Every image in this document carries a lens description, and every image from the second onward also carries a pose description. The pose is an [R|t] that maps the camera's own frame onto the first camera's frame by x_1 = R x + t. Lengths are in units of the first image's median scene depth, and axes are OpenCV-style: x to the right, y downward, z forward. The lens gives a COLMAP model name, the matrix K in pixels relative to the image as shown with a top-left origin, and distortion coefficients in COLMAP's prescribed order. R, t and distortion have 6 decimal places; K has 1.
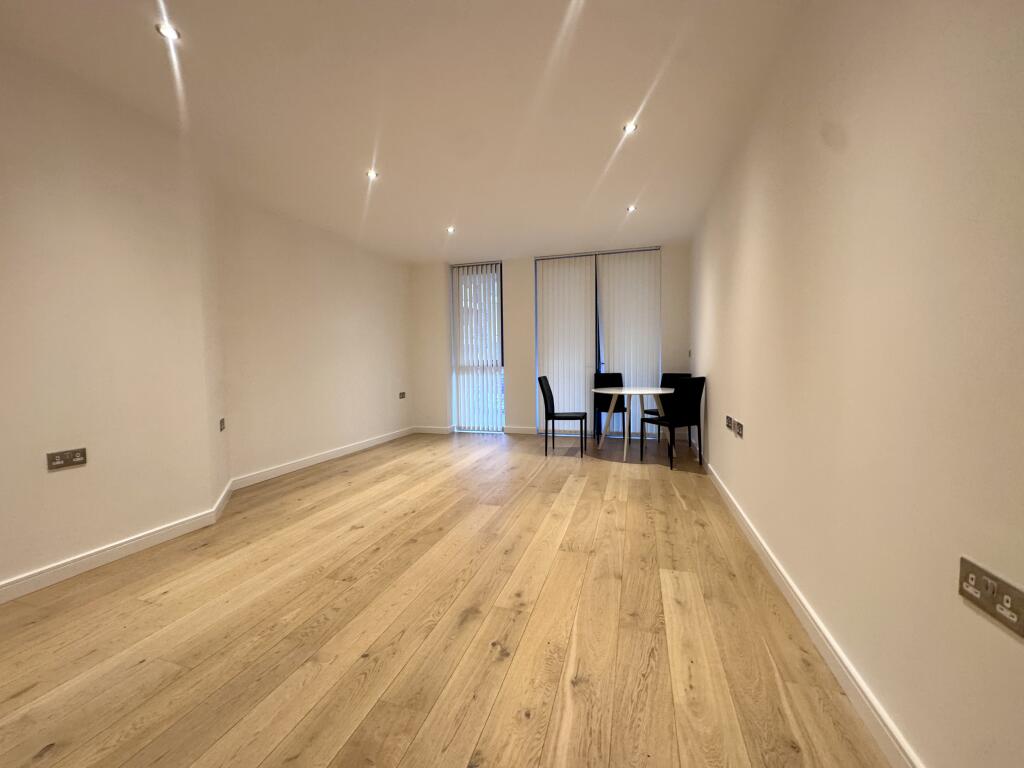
lens RADIAL K [[405.6, 0, 512.0], [0, 405.6, 384.0], [0, 0, 1]] dist [-0.001968, 0.000110]
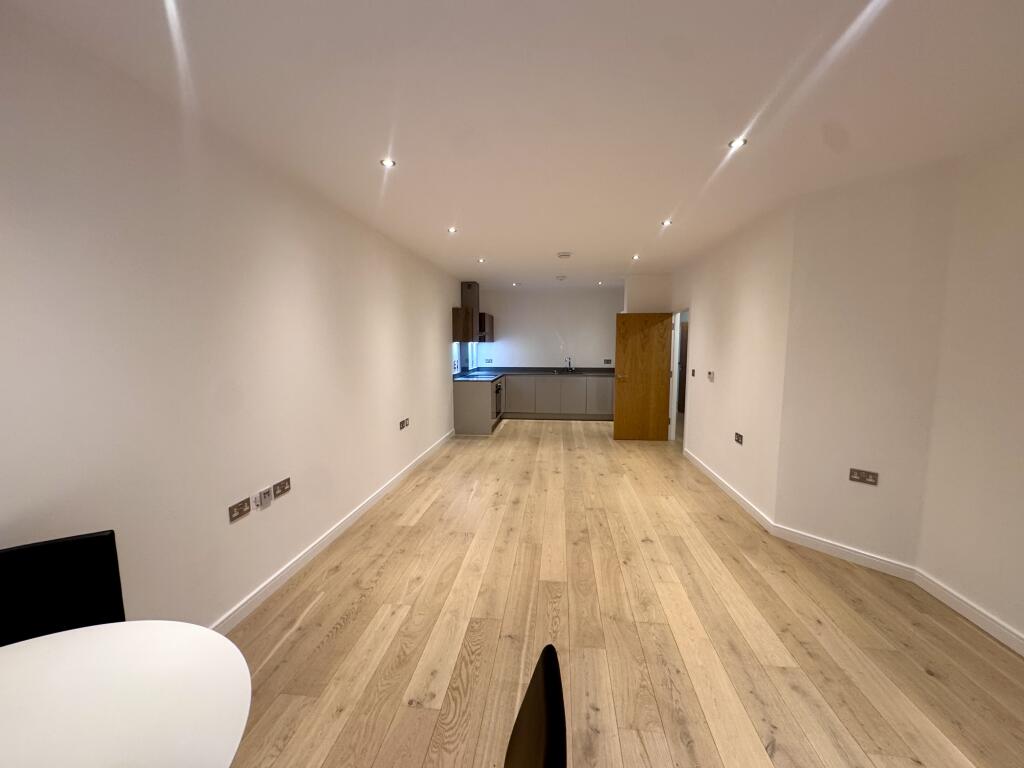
lens RADIAL K [[405.6, 0, 512.0], [0, 405.6, 384.0], [0, 0, 1]] dist [-0.001968, 0.000110]
pose [[-0.983392, 0.032650, -0.178534, 0.152591], [0.004956, 0.988150, 0.153413, -0.215333], [0.181427, 0.149980, -0.971900, 1.576710]]
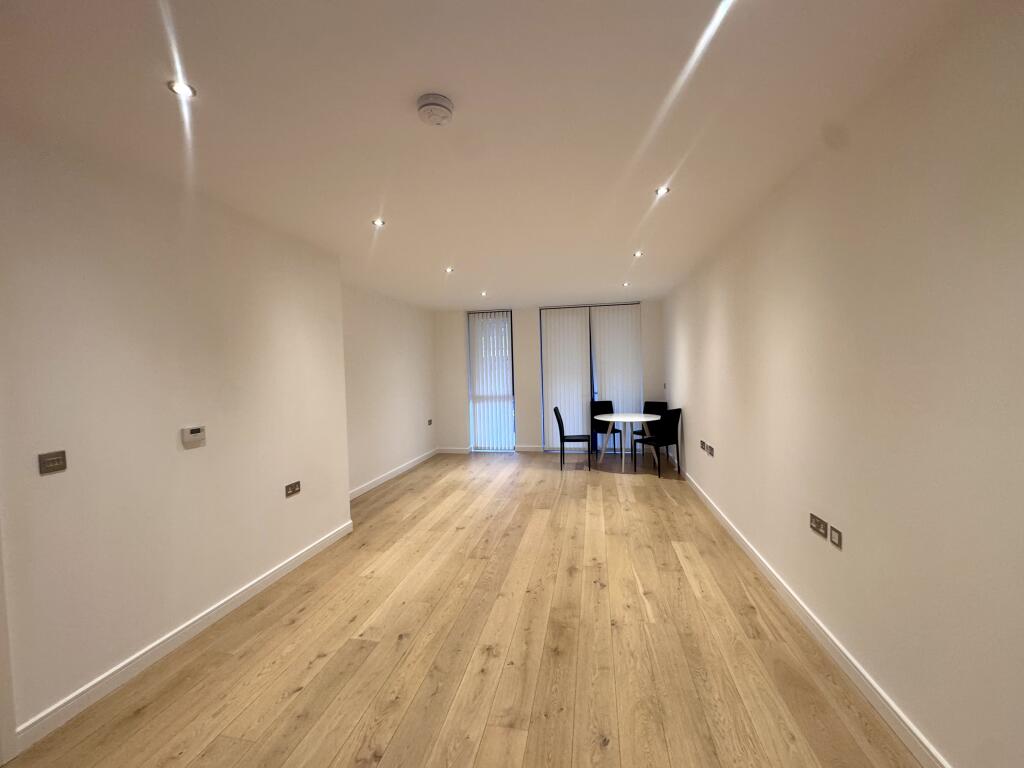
lens RADIAL K [[405.6, 0, 512.0], [0, 405.6, 384.0], [0, 0, 1]] dist [-0.001968, 0.000110]
pose [[0.995069, -0.015934, 0.097897, -0.262592], [0.018132, 0.999602, -0.021602, -0.095925], [-0.097514, 0.023271, 0.994962, -0.358929]]
